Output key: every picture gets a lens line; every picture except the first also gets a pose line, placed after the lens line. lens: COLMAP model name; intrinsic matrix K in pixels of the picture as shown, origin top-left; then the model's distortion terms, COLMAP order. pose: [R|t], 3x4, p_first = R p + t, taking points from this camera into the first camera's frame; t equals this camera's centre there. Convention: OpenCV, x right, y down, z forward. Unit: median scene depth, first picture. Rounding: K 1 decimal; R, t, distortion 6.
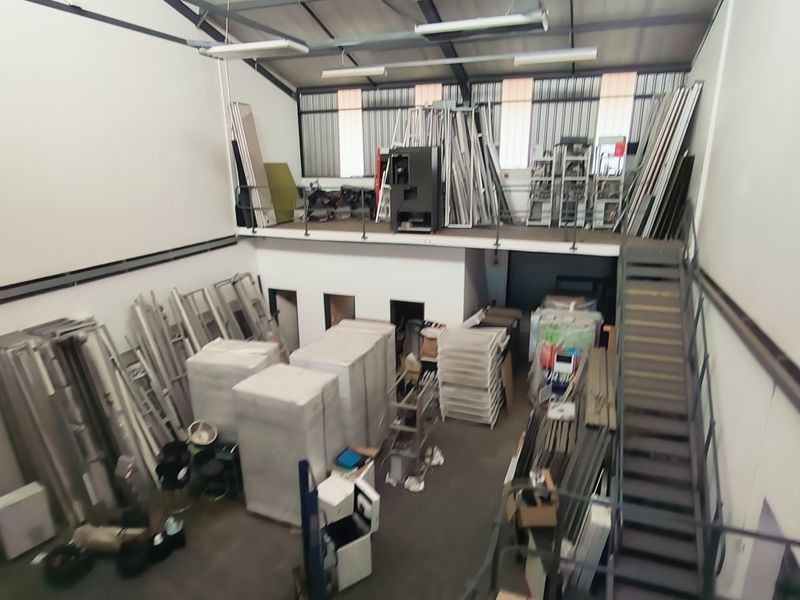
lens RADIAL K [[499.1, 0, 402.1], [0, 499.1, 302.4], [0, 0, 1]] dist [0.003427, 0.002341]
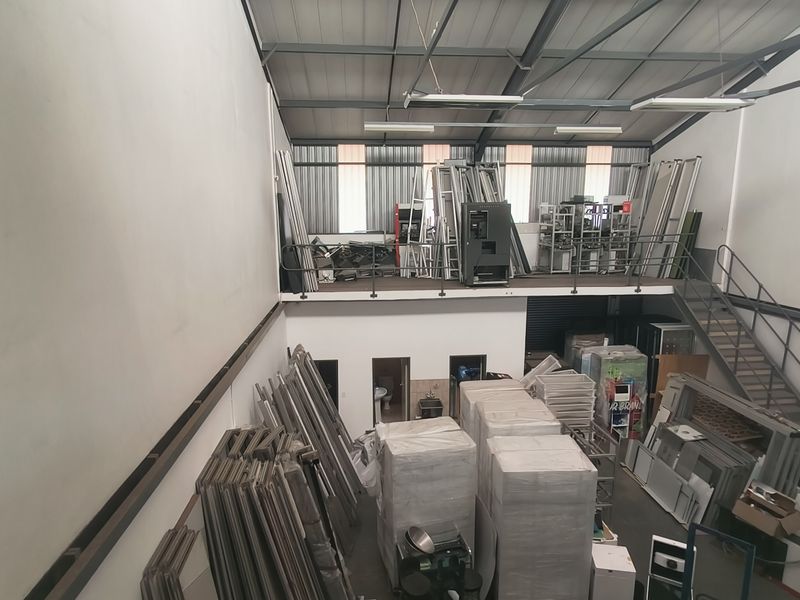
lens RADIAL K [[481.6, 0, 404.9], [0, 481.6, 300.9], [0, 0, 1]] dist [-0.005141, 0.001222]
pose [[0.900330, -0.074027, 0.428866, -0.498781], [0.118777, 0.989813, -0.078499, -0.049534], [-0.418686, 0.121615, 0.899951, 0.187727]]
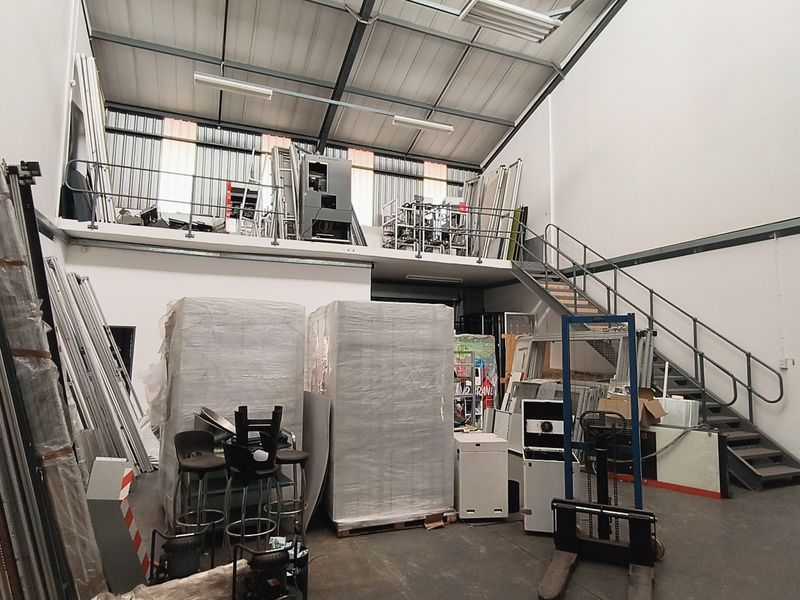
lens RADIAL K [[483.1, 0, 400.0], [0, 483.1, 300.0], [0, 0, 1]] dist [-0.001649, 0.001168]
pose [[0.734460, 0.080801, 0.673825, -0.425472], [0.174732, 0.936899, -0.302802, 0.222726], [-0.655773, 0.340135, 0.673996, 0.328965]]
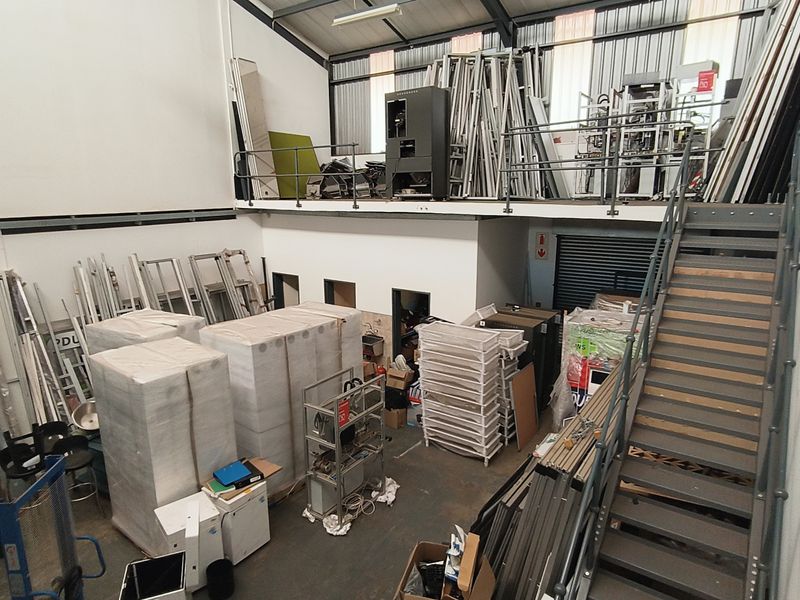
lens RADIAL K [[499.1, 0, 402.1], [0, 499.1, 302.4], [0, 0, 1]] dist [0.003427, 0.002341]
pose [[0.968167, 0.061677, -0.242586, 0.192648], [-0.075802, 0.995902, -0.049323, 0.056122], [0.238550, 0.066142, 0.968875, 0.225548]]
